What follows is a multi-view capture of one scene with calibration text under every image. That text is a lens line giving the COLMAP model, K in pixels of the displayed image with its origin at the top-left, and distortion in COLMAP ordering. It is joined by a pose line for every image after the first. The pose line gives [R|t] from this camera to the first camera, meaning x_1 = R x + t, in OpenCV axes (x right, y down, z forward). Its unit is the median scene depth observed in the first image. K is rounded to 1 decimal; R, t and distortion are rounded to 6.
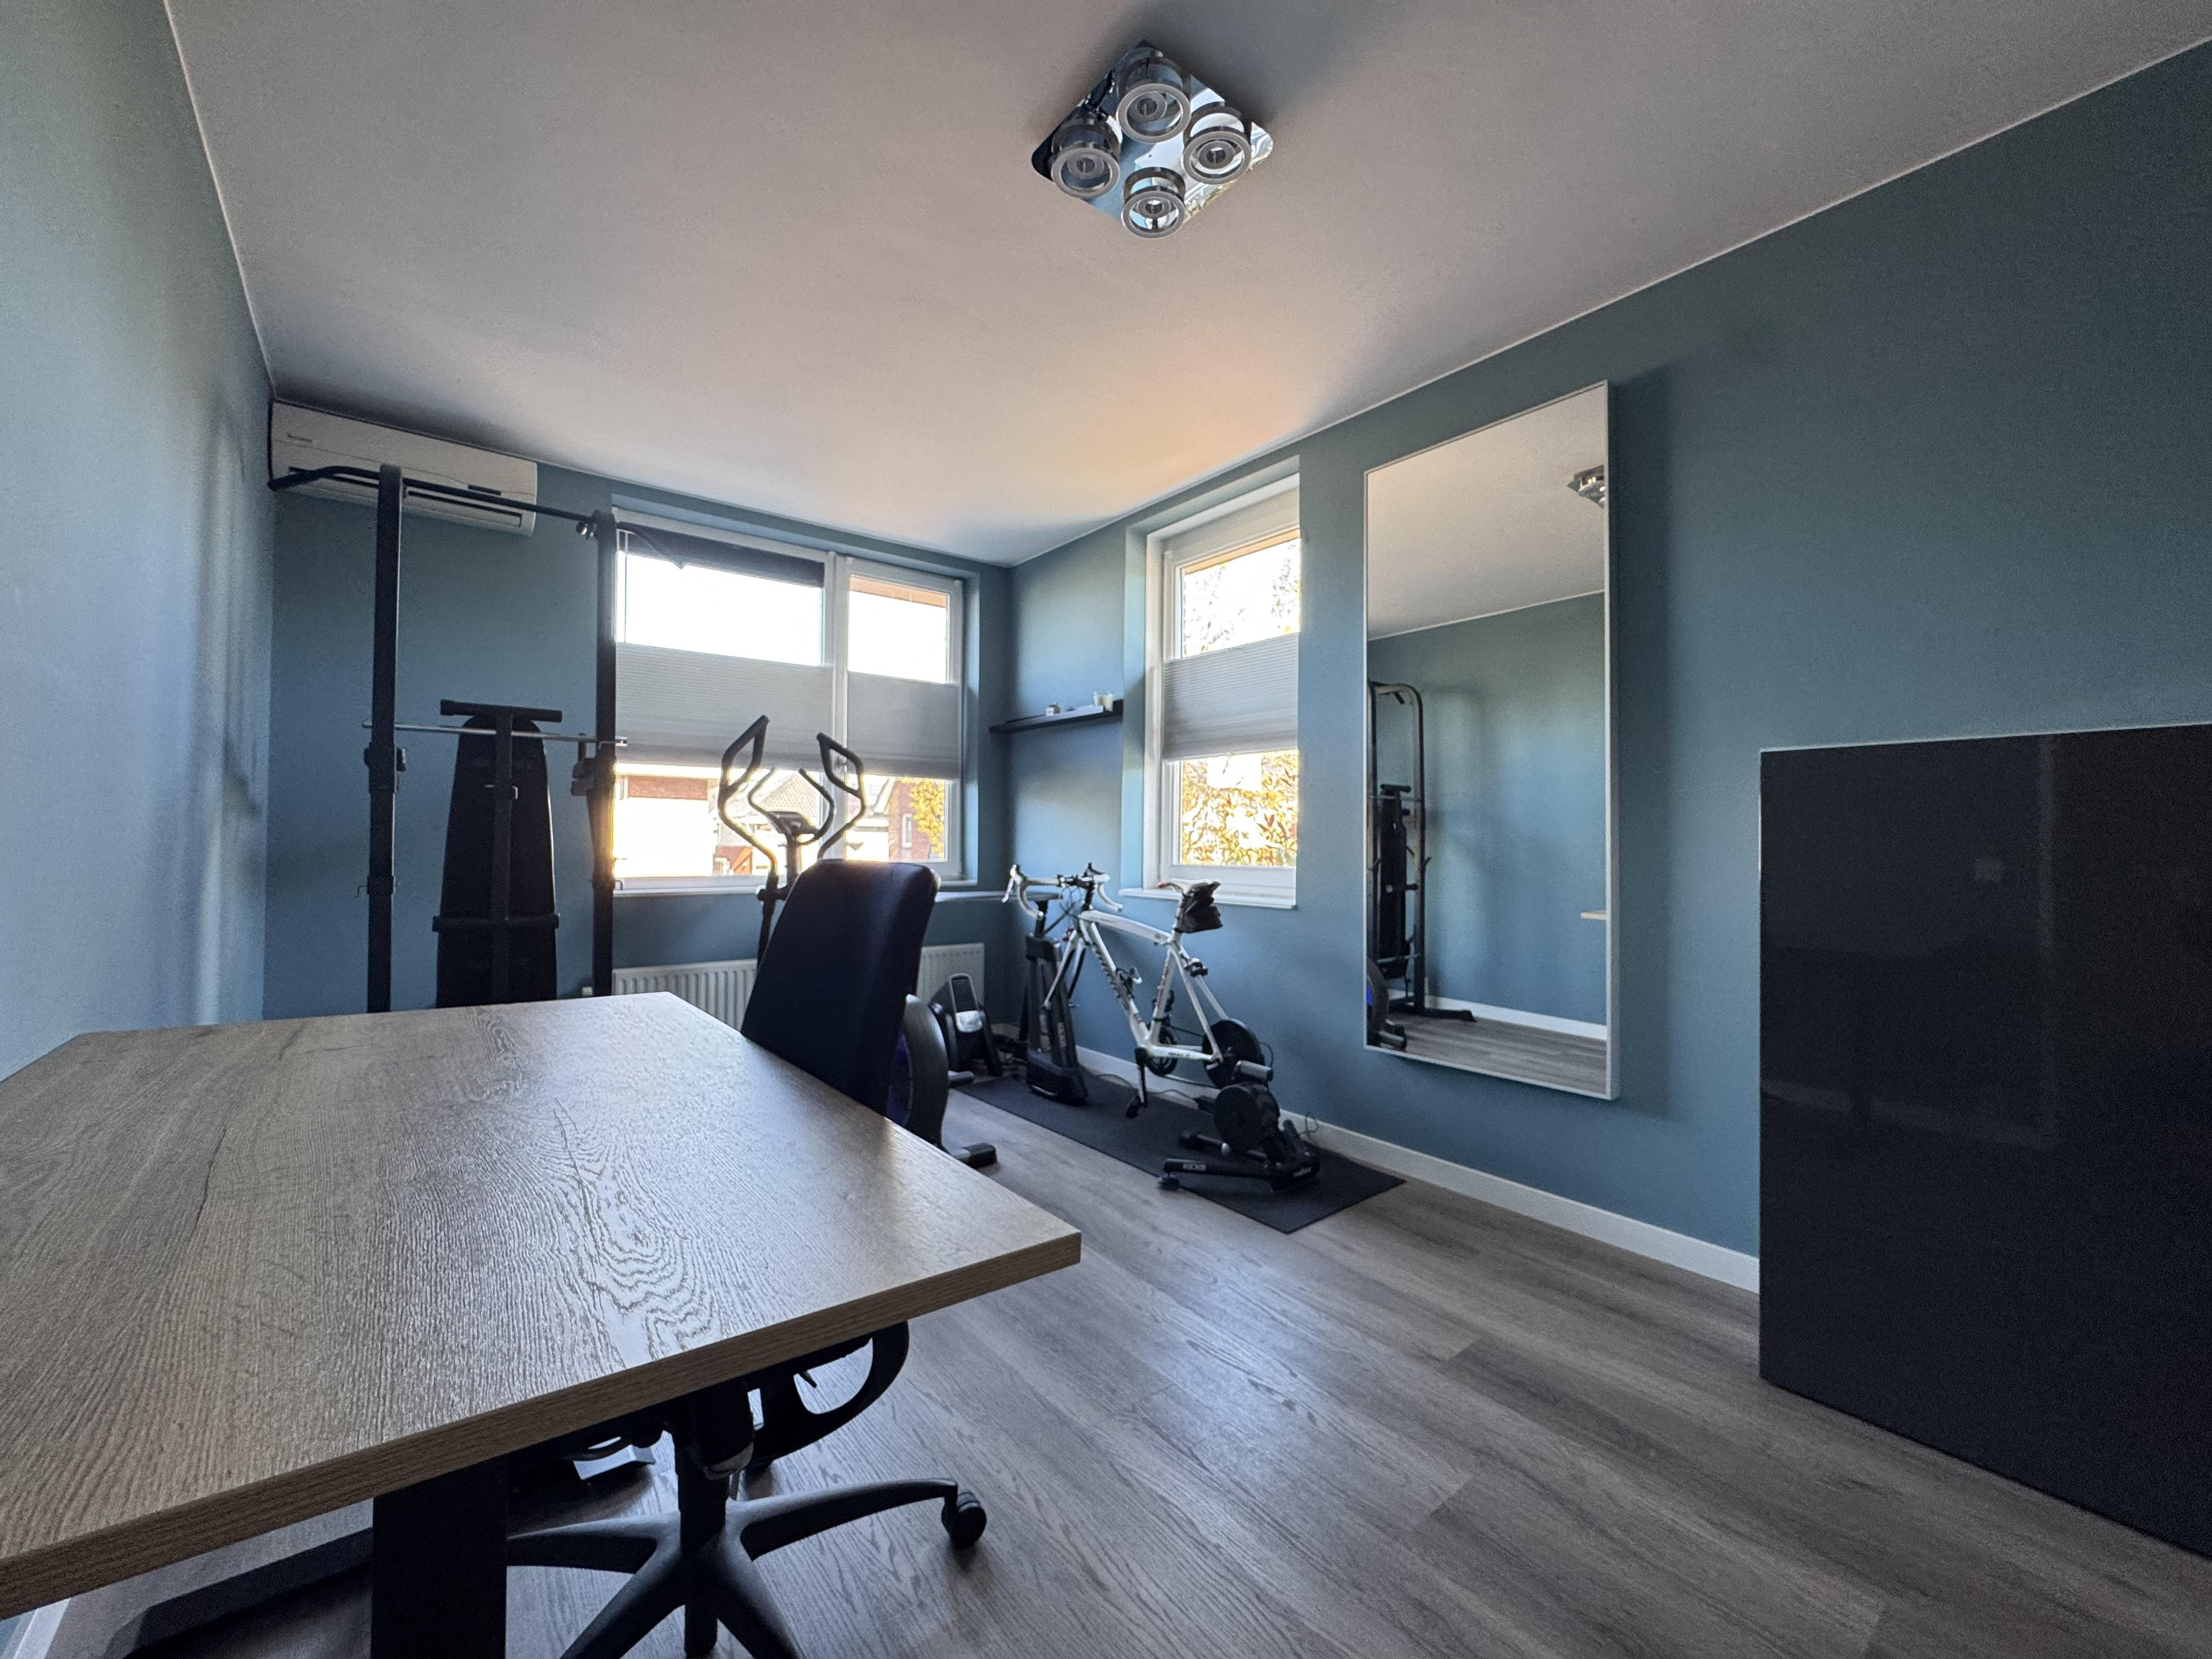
lens RADIAL K [[879.2, 0, 1103.0], [0, 879.2, 831.4], [0, 0, 1]] dist [-0.004296, 0.000367]
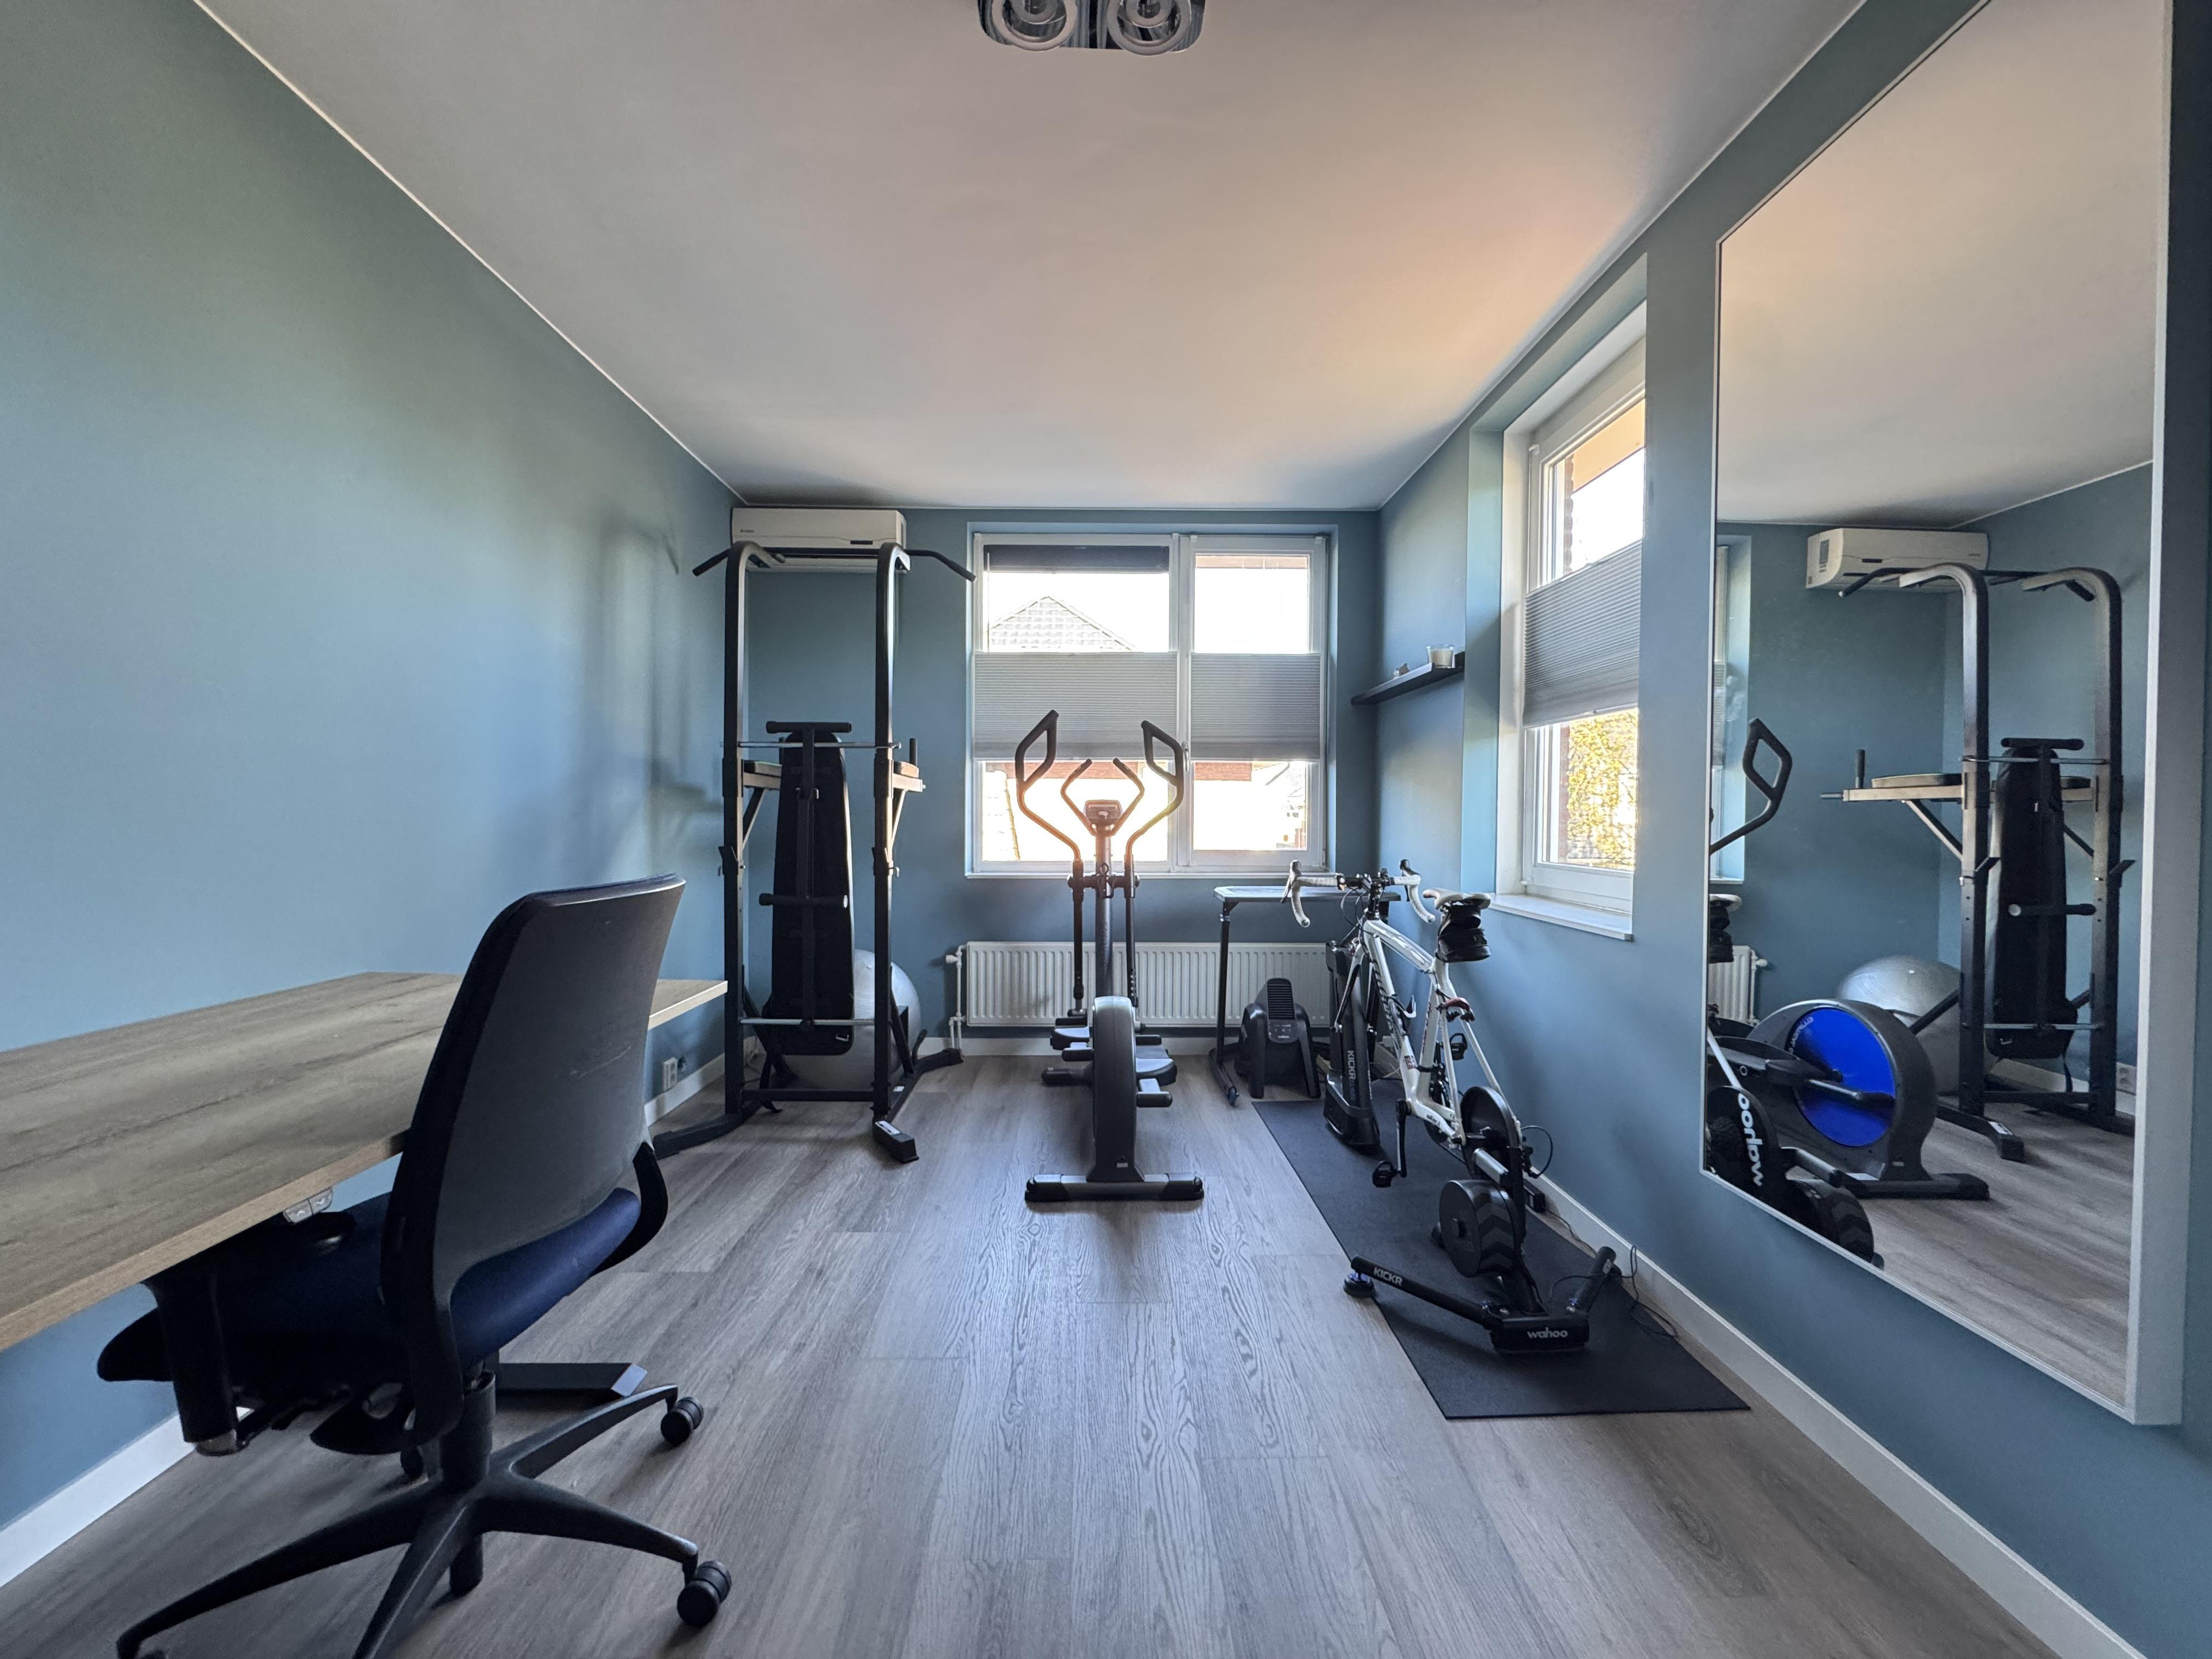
lens RADIAL K [[879.2, 0, 1103.9], [0, 879.2, 827.9], [0, 0, 1]] dist [-0.004296, 0.000367]
pose [[0.792571, 0.007637, -0.609731, 0.244495], [0.007834, 0.999712, 0.022704, -0.013269], [0.609729, -0.022771, 0.792283, 0.178248]]
